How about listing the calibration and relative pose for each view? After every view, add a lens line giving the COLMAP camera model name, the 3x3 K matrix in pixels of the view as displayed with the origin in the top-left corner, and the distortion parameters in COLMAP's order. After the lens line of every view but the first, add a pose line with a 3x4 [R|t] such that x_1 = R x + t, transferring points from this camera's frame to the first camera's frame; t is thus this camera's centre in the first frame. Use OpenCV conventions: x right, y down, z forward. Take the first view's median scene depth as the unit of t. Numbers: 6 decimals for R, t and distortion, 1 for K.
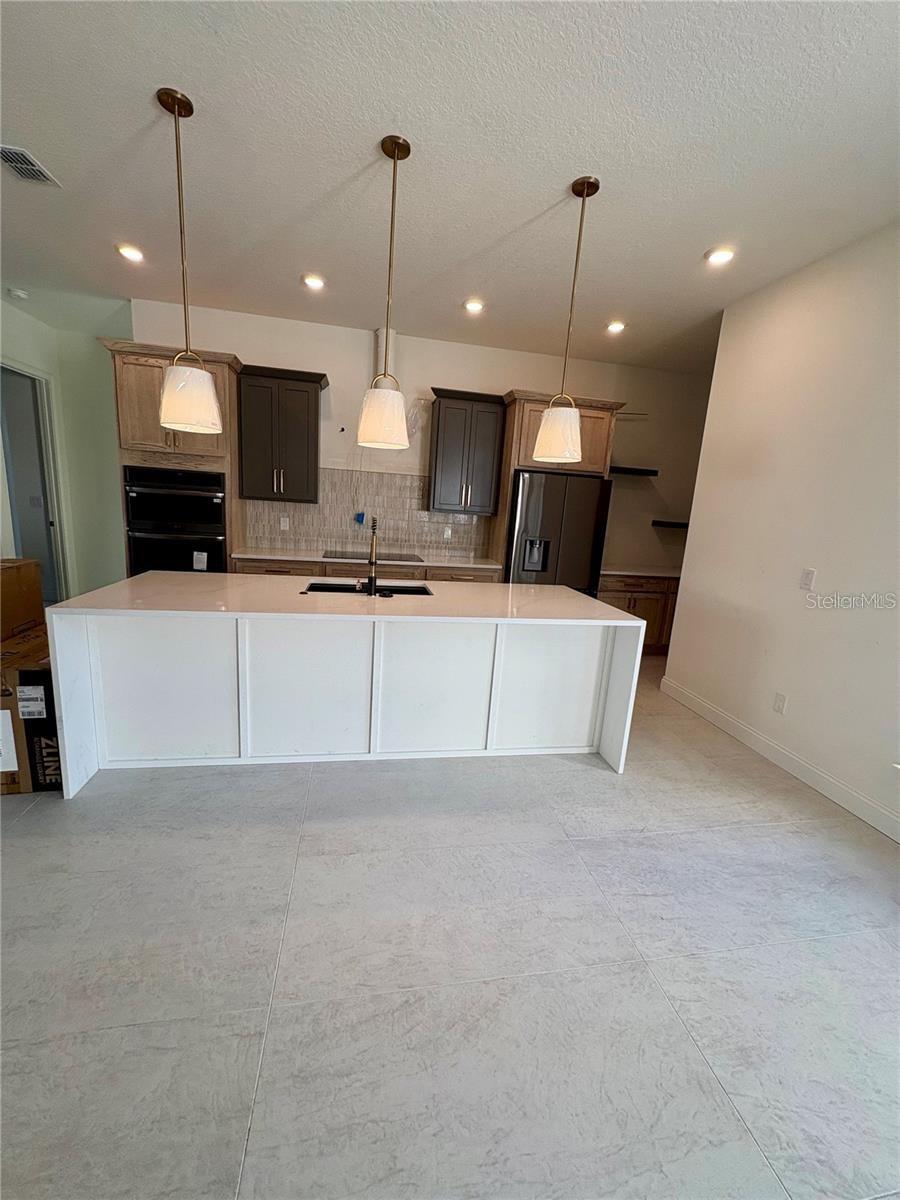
lens RADIAL K [[476.5, 0, 451.5], [0, 476.5, 600.2], [0, 0, 1]] dist [-0.000723, 0.000296]
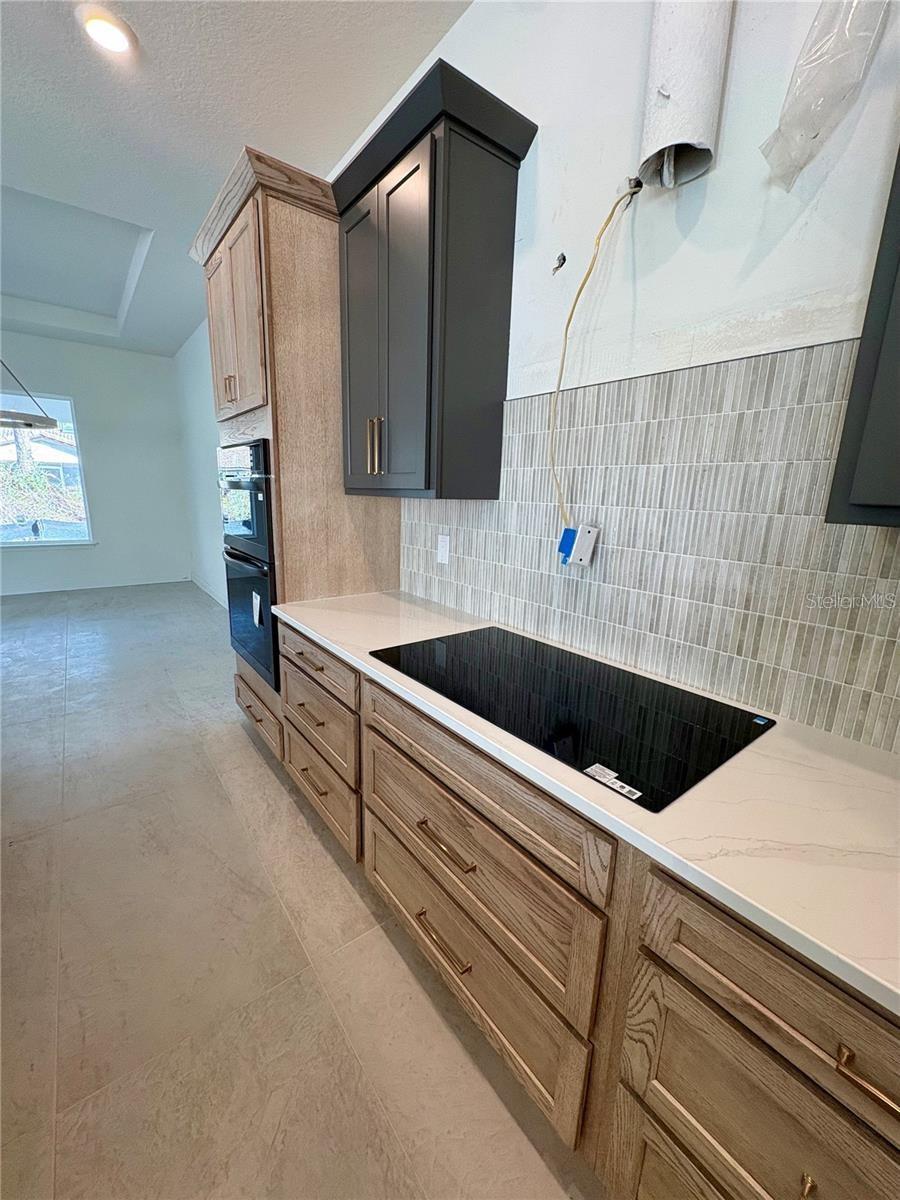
lens RADIAL K [[476.5, 0, 451.5], [0, 476.5, 600.2], [0, 0, 1]] dist [-0.000723, 0.000296]
pose [[0.454773, 0.145246, -0.878684, 0.044630], [-0.175282, 0.981912, 0.071591, -0.147114], [0.873188, 0.121460, 0.472006, 0.805781]]
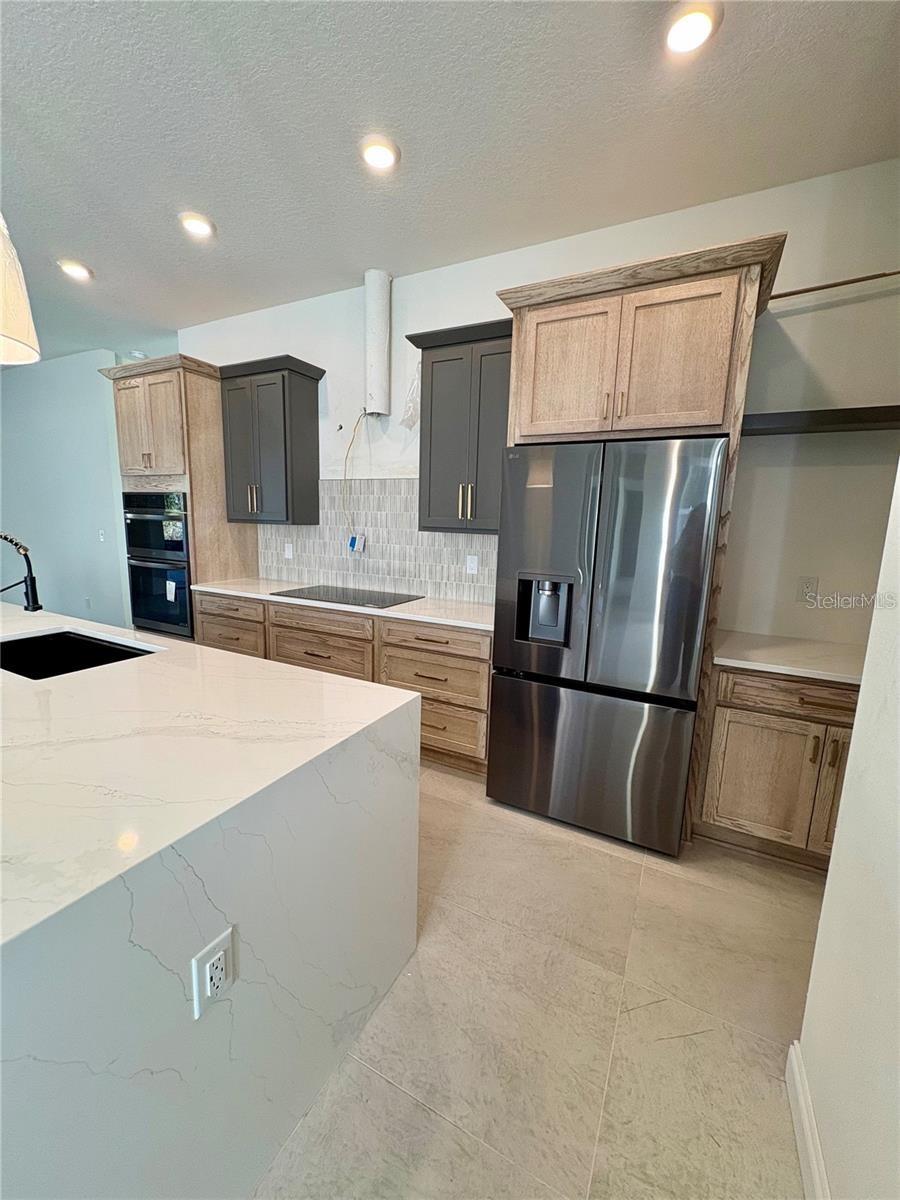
lens RADIAL K [[476.5, 0, 451.5], [0, 476.5, 600.2], [0, 0, 1]] dist [-0.000723, 0.000296]
pose [[0.789139, 0.058288, -0.611442, 0.383379], [-0.098459, 0.994618, -0.032257, -0.076662], [0.606271, 0.085657, 0.790631, 0.525122]]
